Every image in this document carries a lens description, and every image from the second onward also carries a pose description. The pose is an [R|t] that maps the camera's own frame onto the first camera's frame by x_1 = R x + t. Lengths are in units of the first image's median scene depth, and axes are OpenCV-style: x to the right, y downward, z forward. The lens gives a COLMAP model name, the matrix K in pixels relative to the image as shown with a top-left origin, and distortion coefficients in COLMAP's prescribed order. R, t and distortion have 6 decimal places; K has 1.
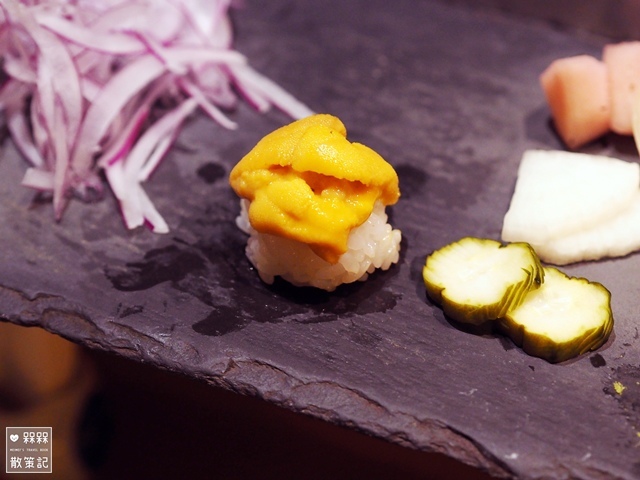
lens RADIAL K [[1876.0, 0, 320.0], [0, 1876.0, 240.0], [0, 0, 1]] dist [0.397494, -0.266746]
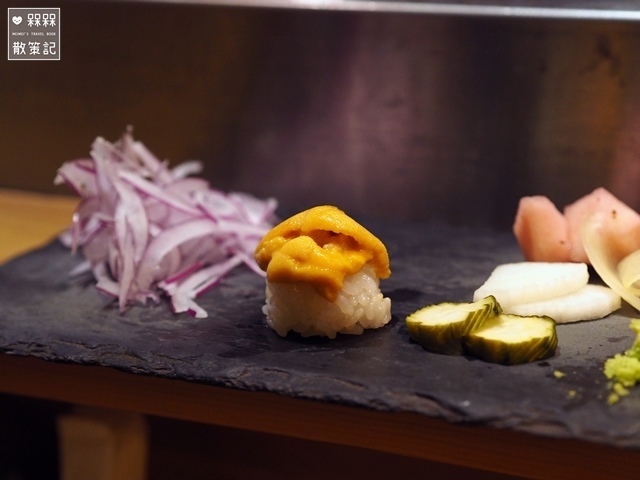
lens RADIAL K [[1876.0, 0, 320.0], [0, 1876.0, 240.0], [0, 0, 1]] dist [0.397494, -0.266746]
pose [[0.996026, -0.008000, -0.088707, 0.107710], [-0.032573, 0.894246, -0.446390, 0.520138], [0.082897, 0.447505, 0.890431, -0.125314]]
